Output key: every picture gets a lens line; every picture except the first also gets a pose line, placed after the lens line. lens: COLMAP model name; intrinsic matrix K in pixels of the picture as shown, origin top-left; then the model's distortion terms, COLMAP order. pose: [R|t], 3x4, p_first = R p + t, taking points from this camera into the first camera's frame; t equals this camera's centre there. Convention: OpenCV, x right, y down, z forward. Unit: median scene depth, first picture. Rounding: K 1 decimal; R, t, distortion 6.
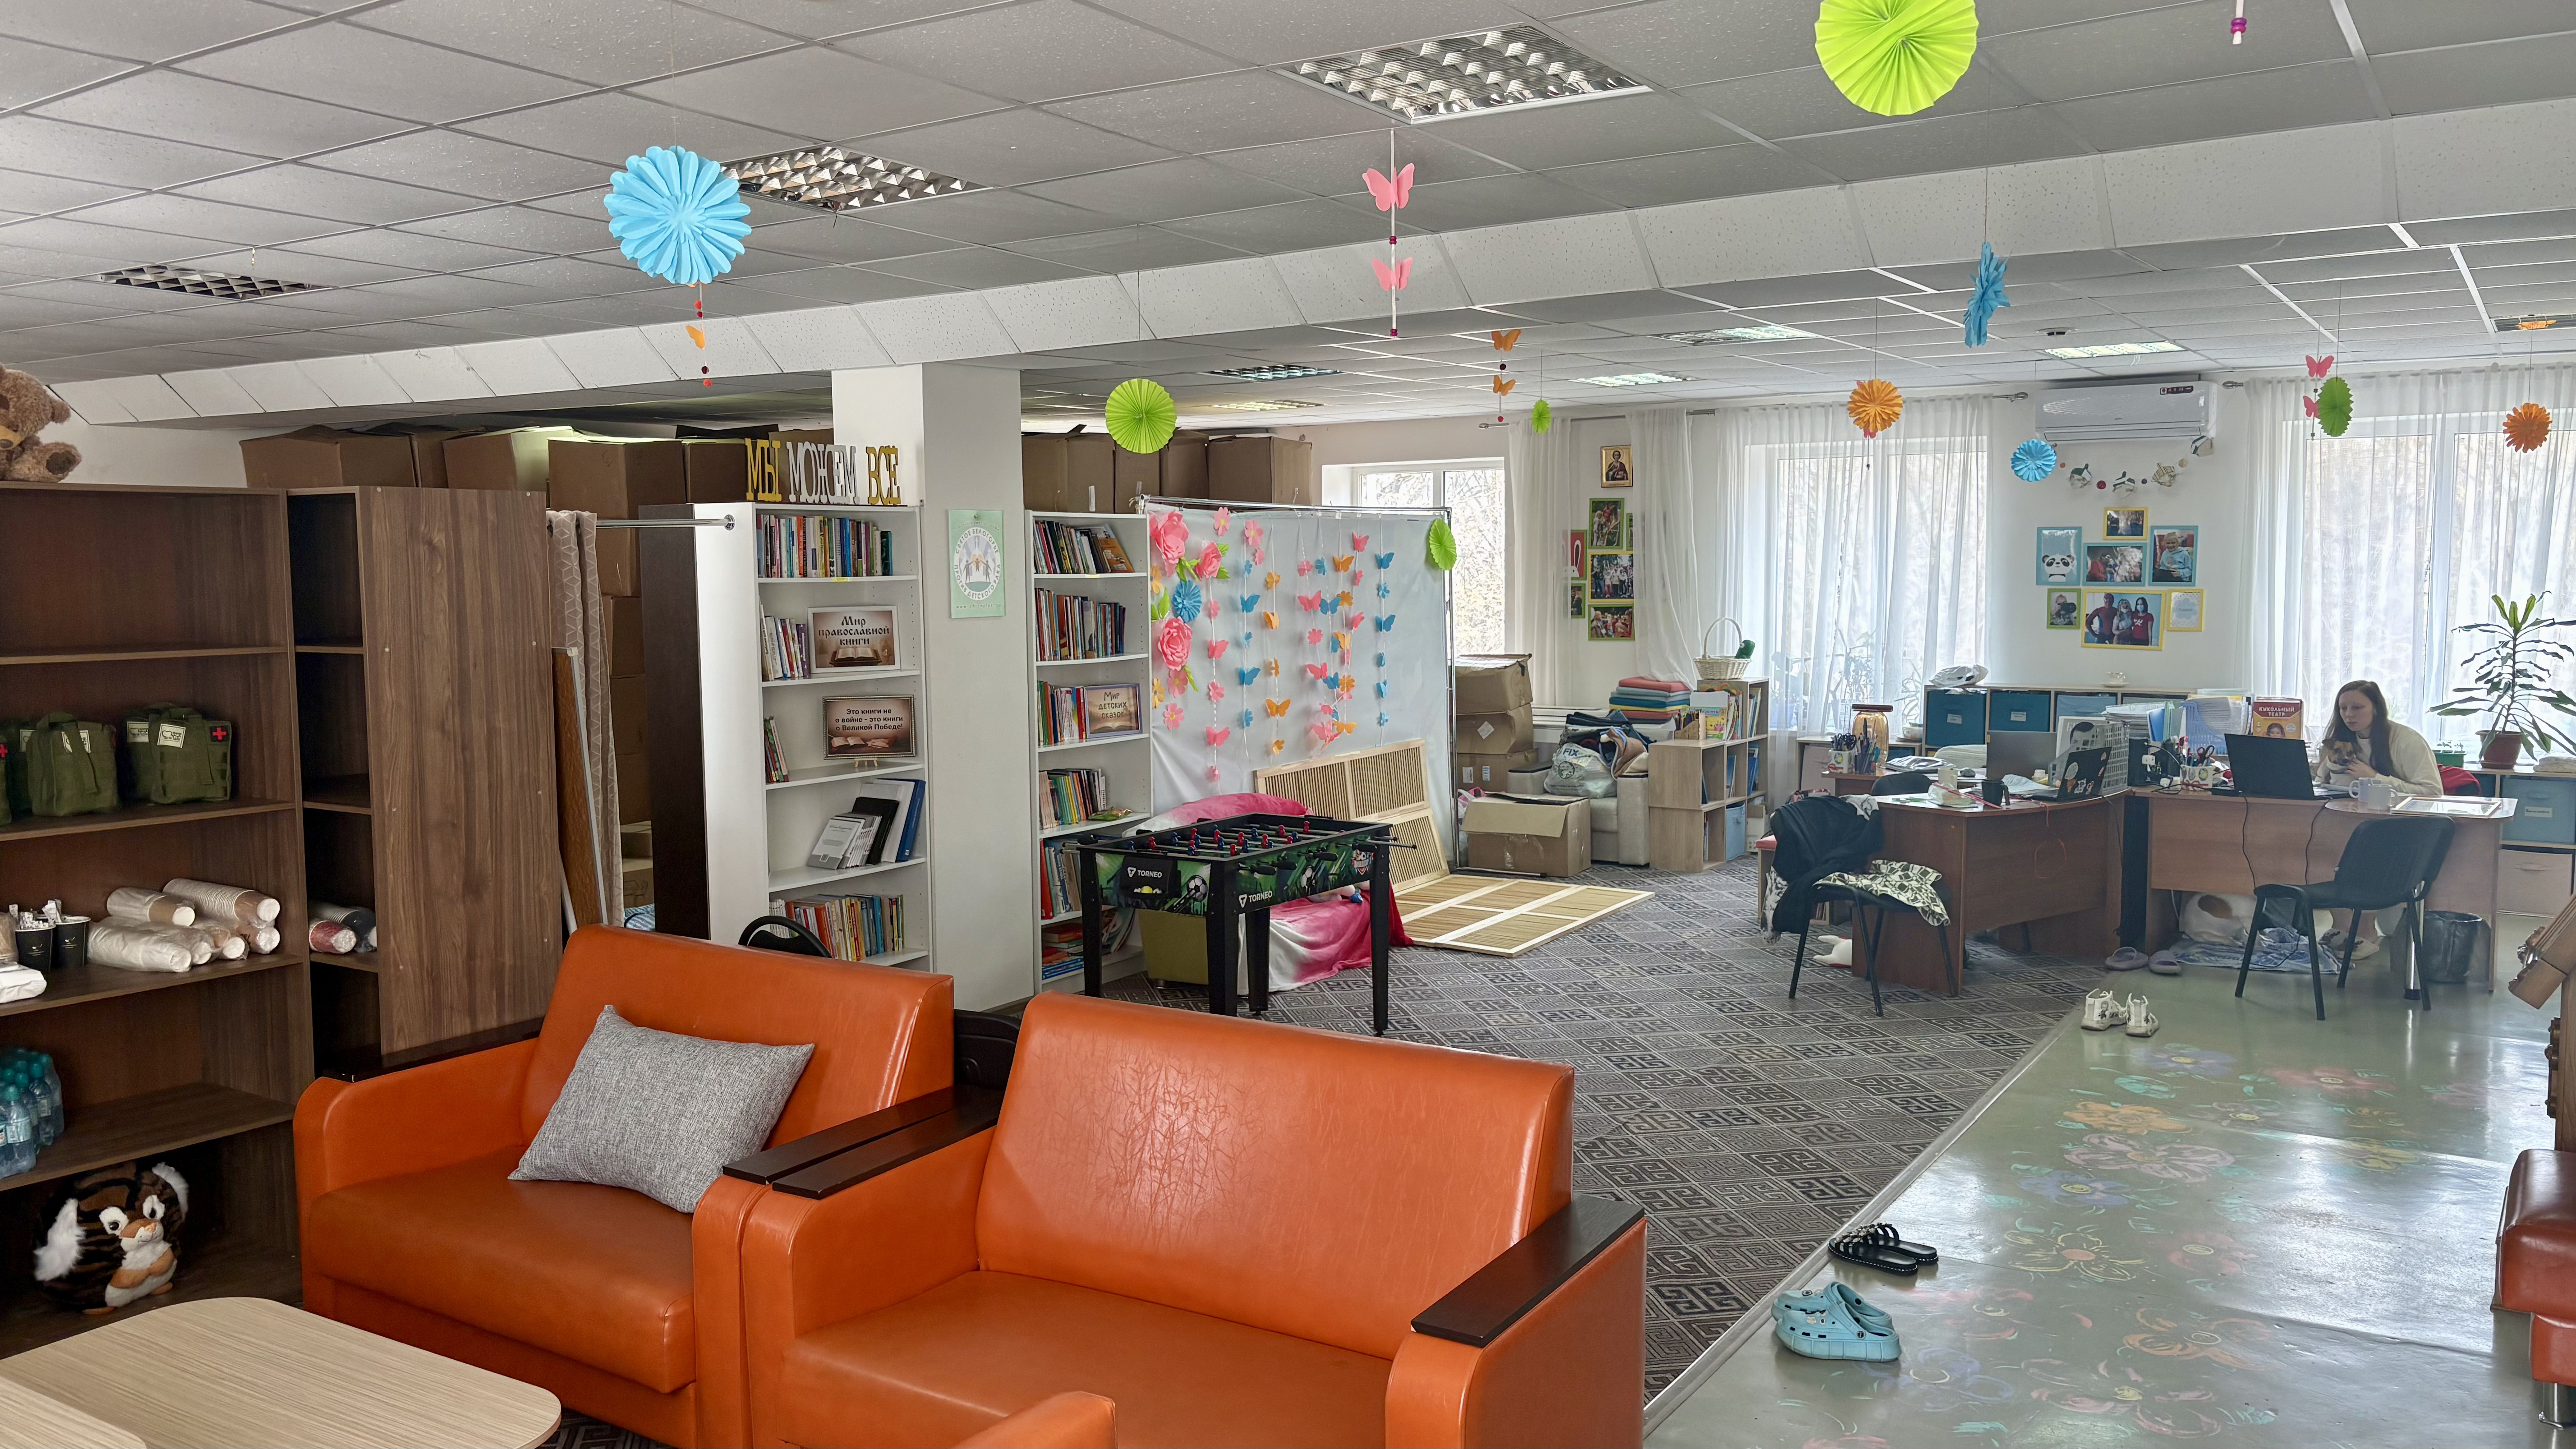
lens RADIAL K [[1880.3, 0, 1288.0], [0, 1880.3, 724.5], [0, 0, 1]] dist [0.070282, -0.097455]
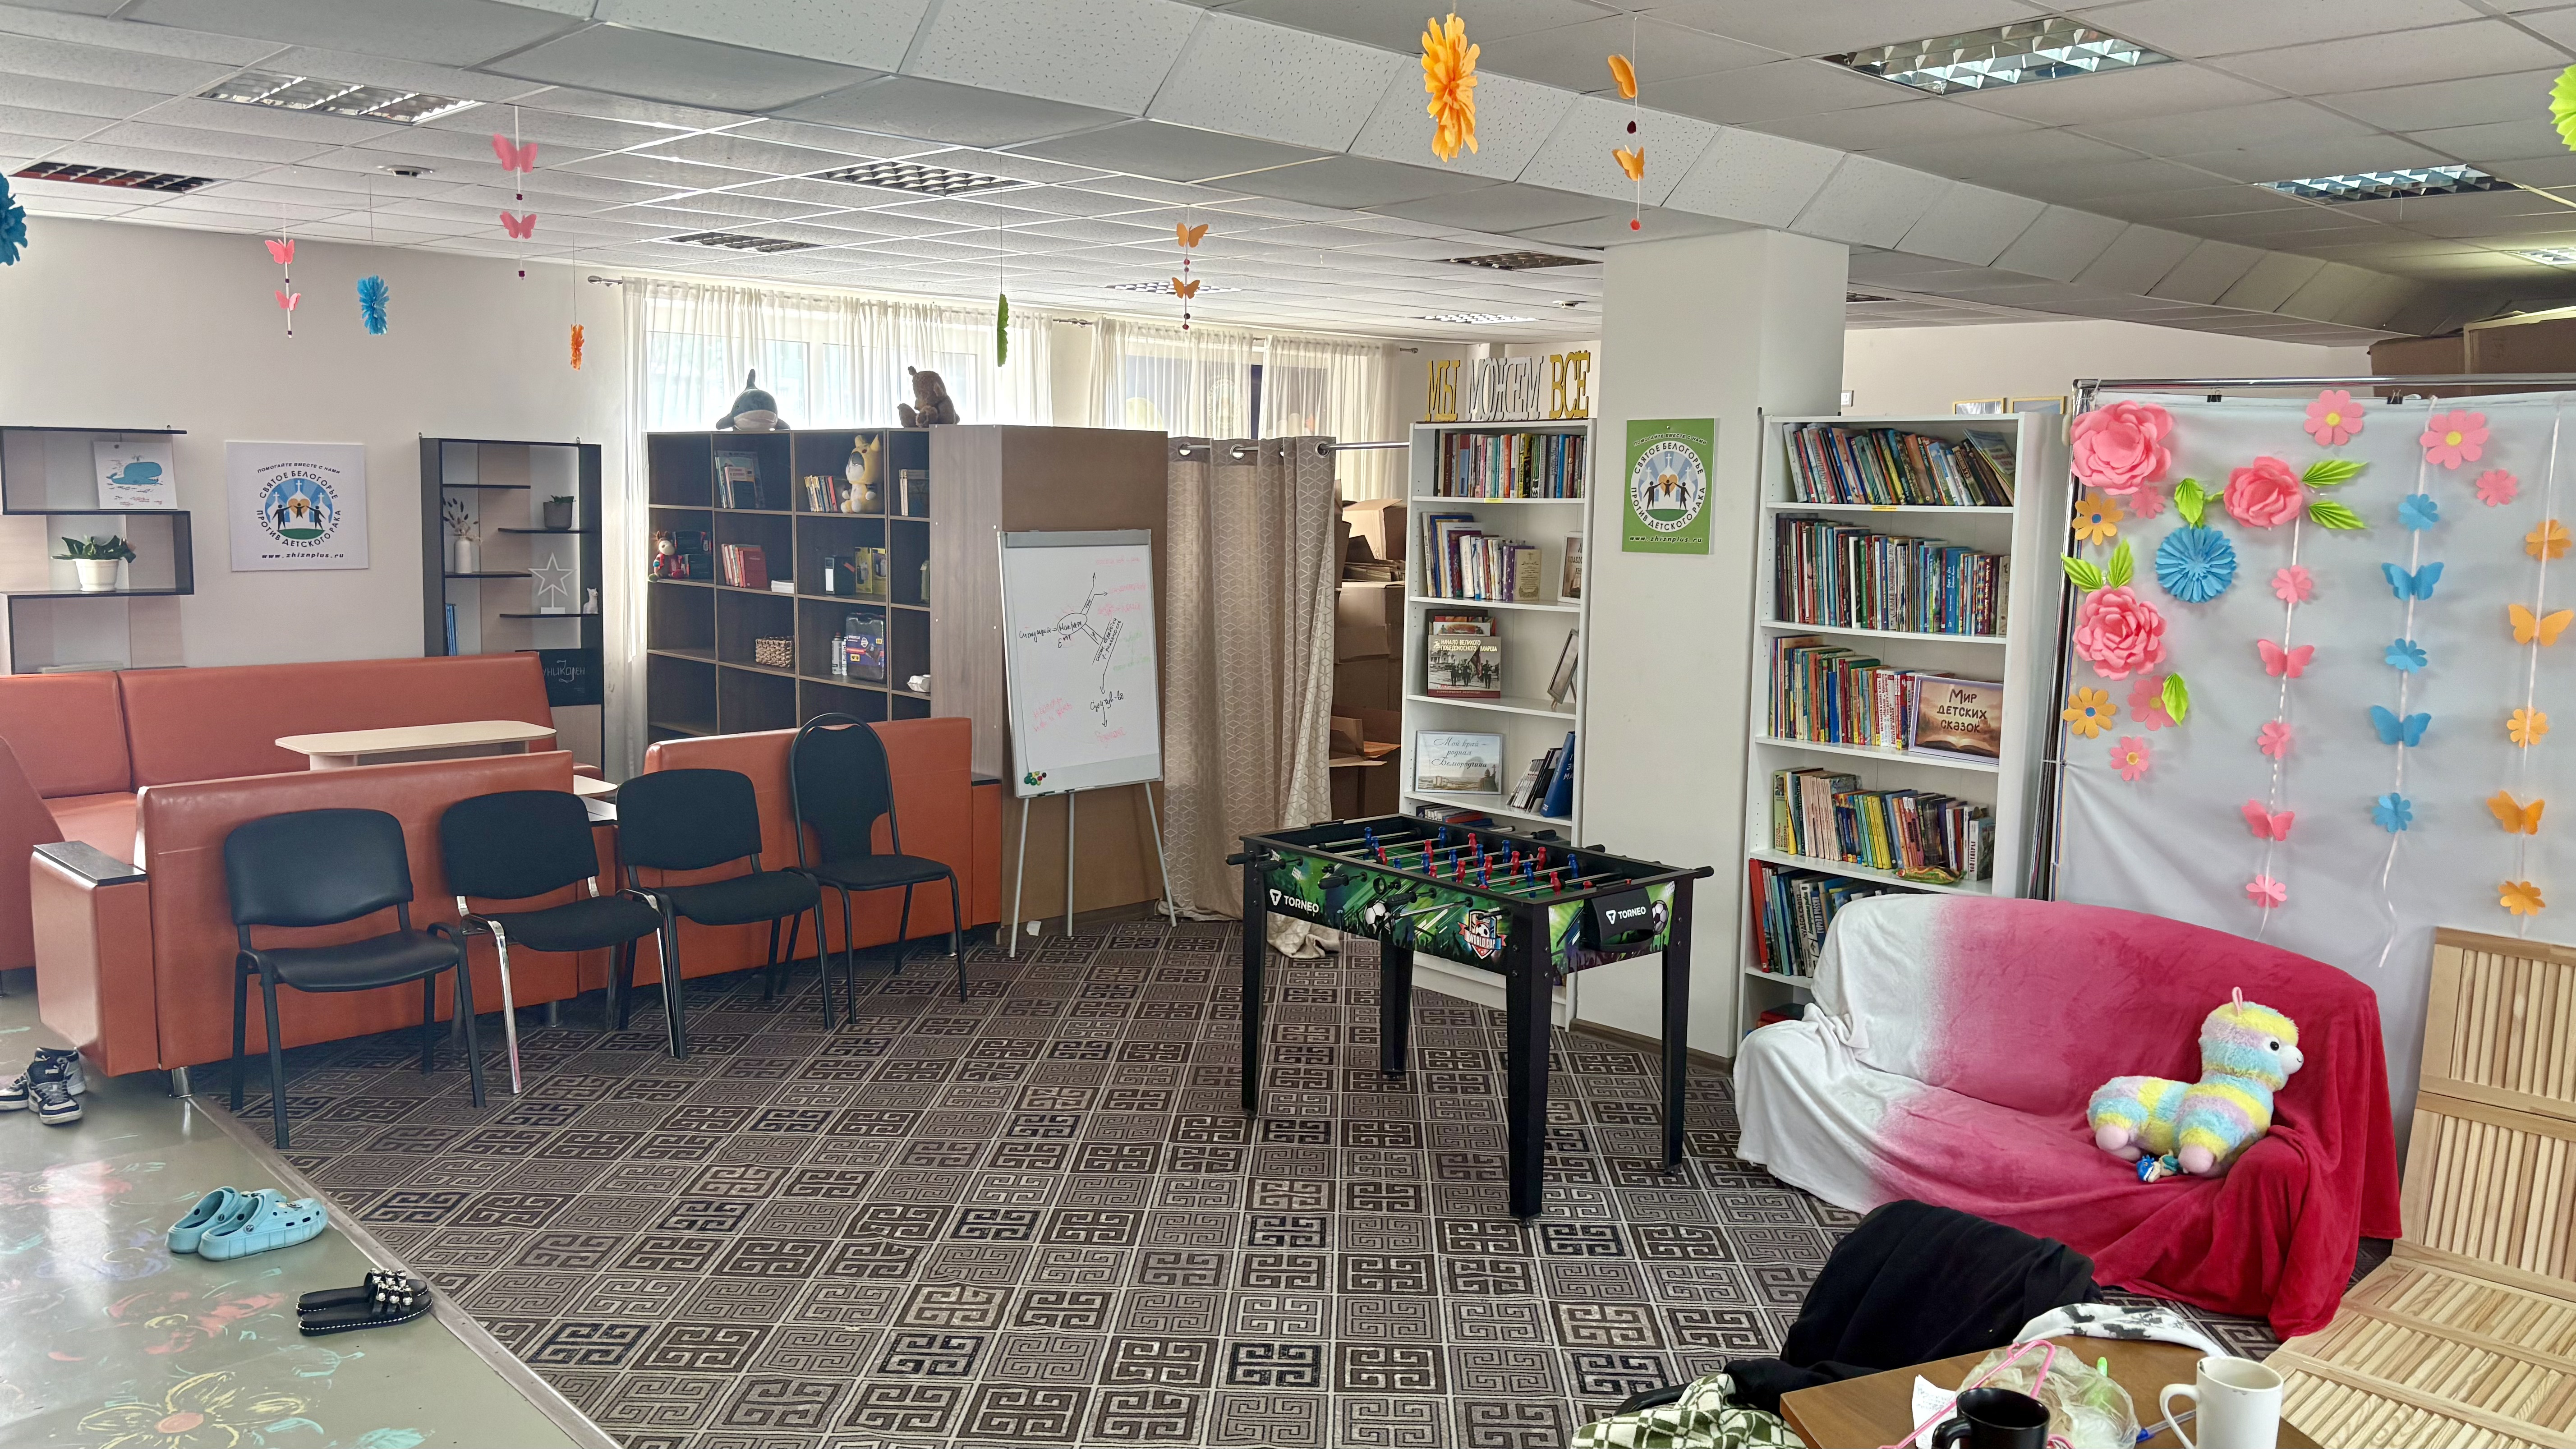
lens RADIAL K [[2002.0, 0, 1282.1], [0, 2002.0, 655.9], [0, 0, 1]] dist [0.085439, -0.000571]
pose [[-0.244283, 0.094193, -0.965118, 0.747619], [-0.095717, 0.988069, 0.120660, -0.107054], [0.964969, 0.121854, -0.232352, 1.105387]]
